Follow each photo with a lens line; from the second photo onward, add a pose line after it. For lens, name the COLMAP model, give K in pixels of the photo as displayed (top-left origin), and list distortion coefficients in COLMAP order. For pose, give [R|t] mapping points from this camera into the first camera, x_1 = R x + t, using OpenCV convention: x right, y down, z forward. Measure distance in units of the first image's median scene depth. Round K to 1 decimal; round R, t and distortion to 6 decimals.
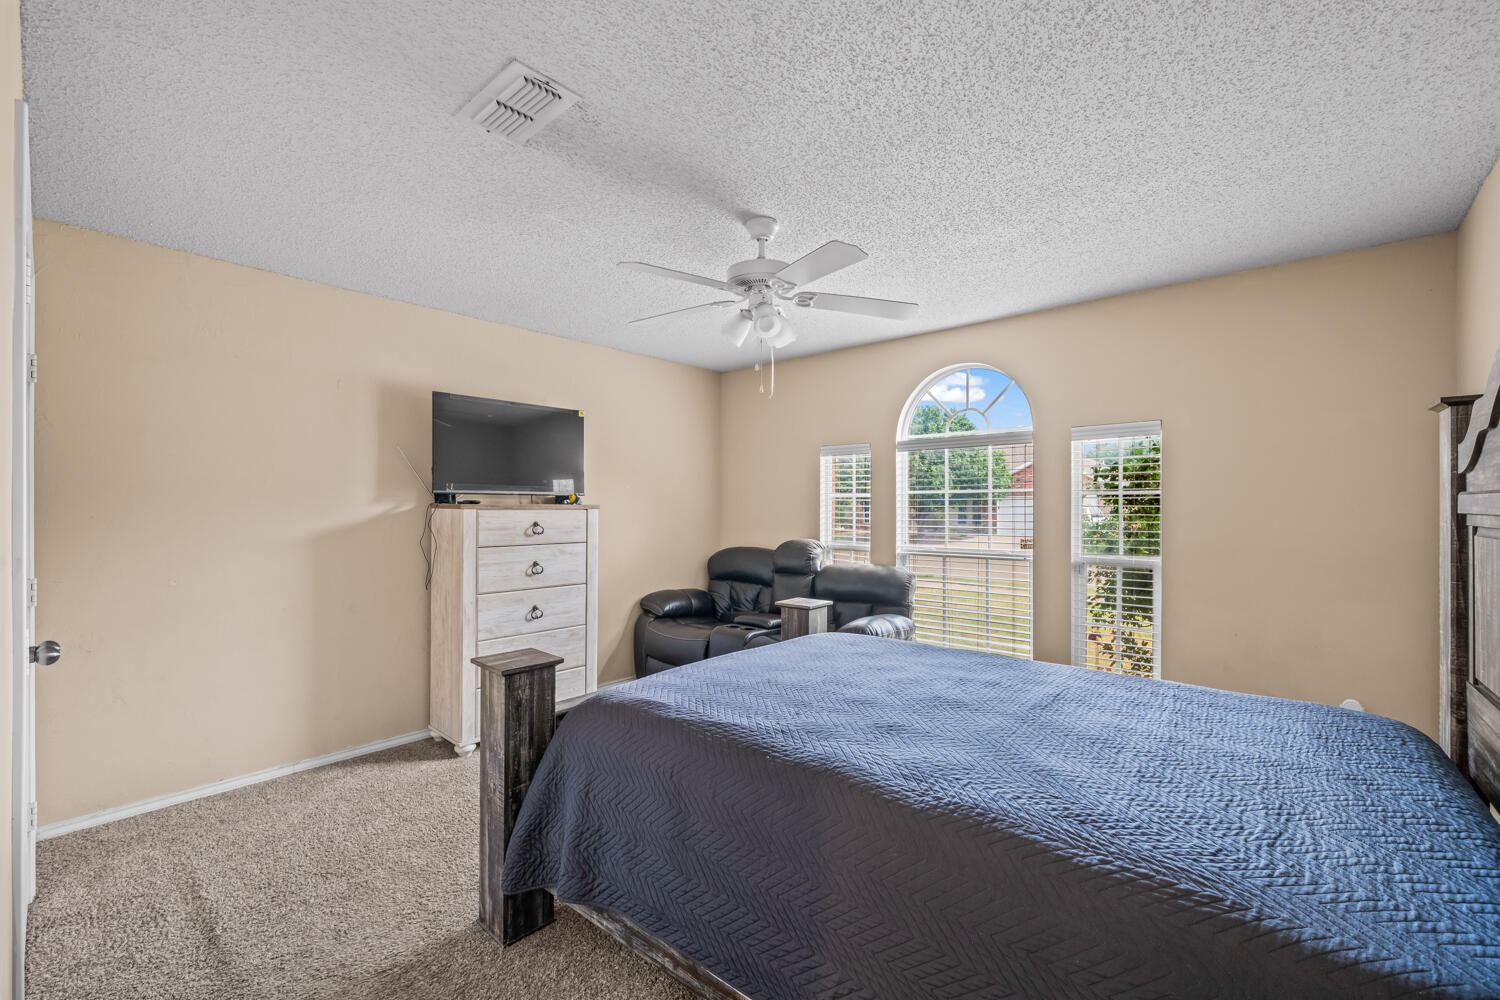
lens RADIAL K [[591.1, 0, 750.0], [0, 591.1, 500.0], [0, 0, 1]] dist [-0.000451, -0.000012]
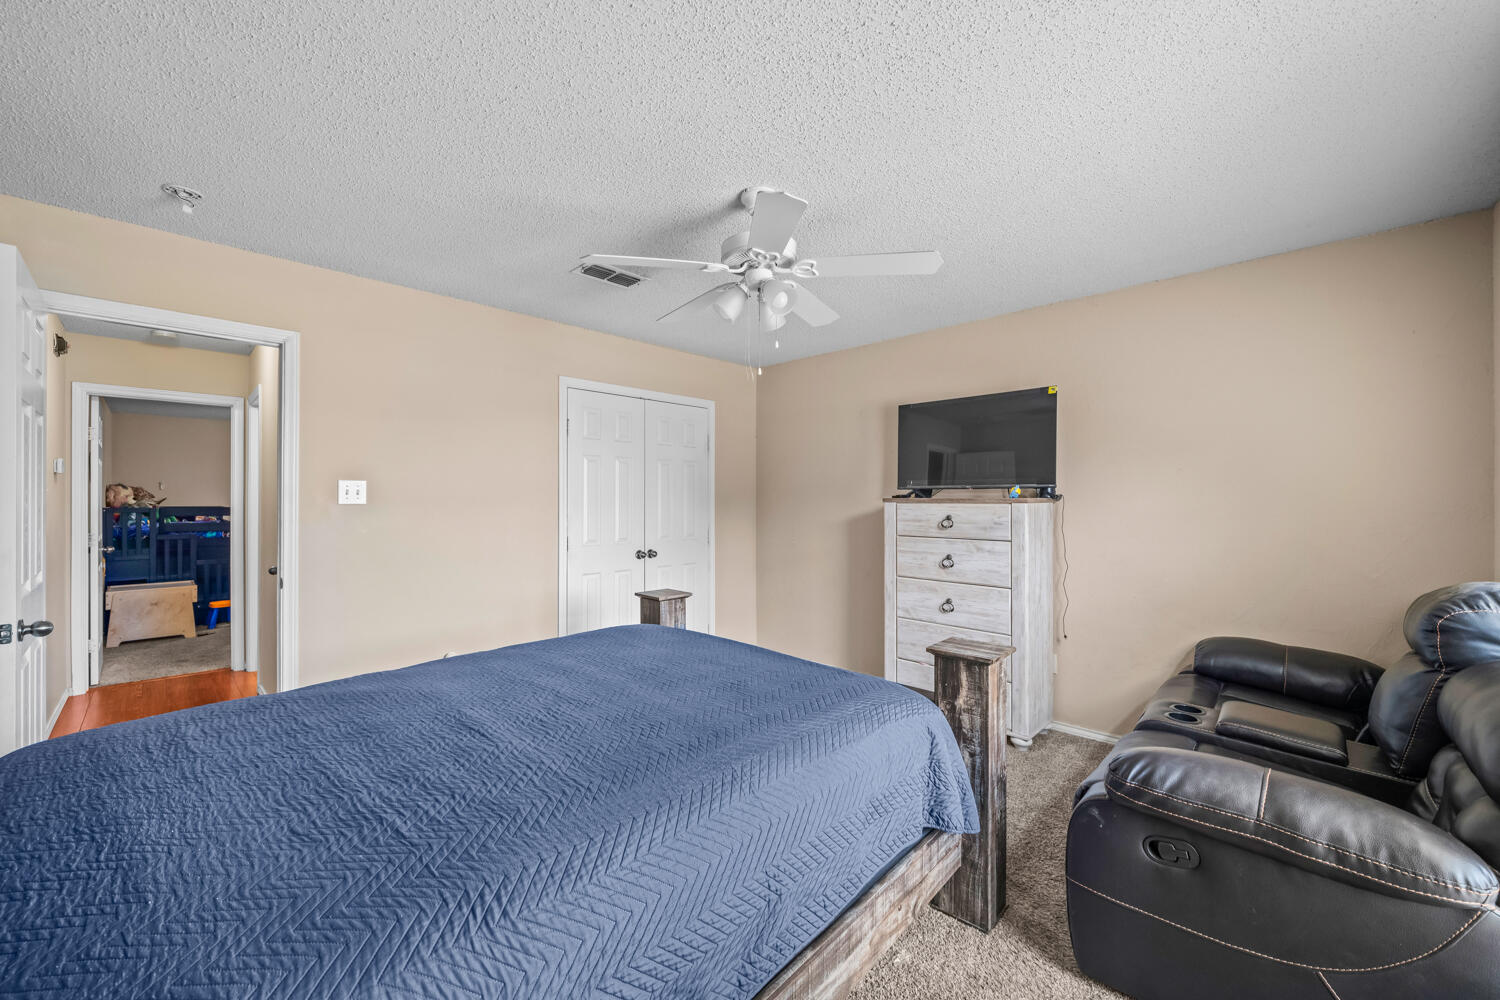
lens RADIAL K [[591.1, 0, 750.0], [0, 591.1, 500.0], [0, 0, 1]] dist [-0.000451, -0.000012]
pose [[-0.063241, -0.012905, -0.997915, 0.673068], [0.000346, 0.999916, -0.012953, 0.024042], [0.997998, -0.001165, -0.063231, 0.738081]]
